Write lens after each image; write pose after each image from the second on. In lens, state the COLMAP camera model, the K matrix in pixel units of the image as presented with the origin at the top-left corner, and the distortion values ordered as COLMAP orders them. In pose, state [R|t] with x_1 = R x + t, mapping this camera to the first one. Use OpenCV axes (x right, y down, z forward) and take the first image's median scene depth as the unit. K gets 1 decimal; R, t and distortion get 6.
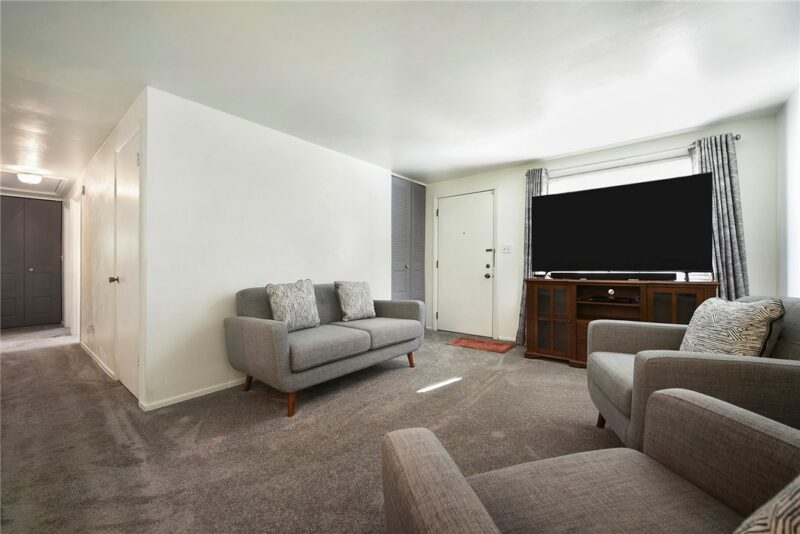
lens RADIAL K [[300.4, 0, 409.0], [0, 300.4, 268.7], [0, 0, 1]] dist [-0.006222, -0.000117]
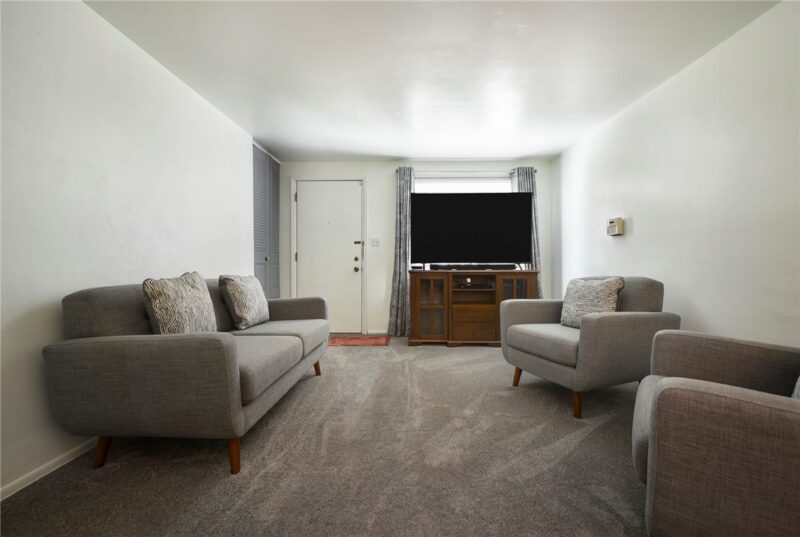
lens RADIAL K [[320.7, 0, 403.5], [0, 320.7, 262.4], [0, 0, 1]] dist [-0.000181, -0.000043]
pose [[0.807423, 0.004977, 0.589952, -0.326985], [0.000850, 0.999954, -0.009599, 0.018308], [-0.589972, 0.008252, 0.807382, 0.122947]]
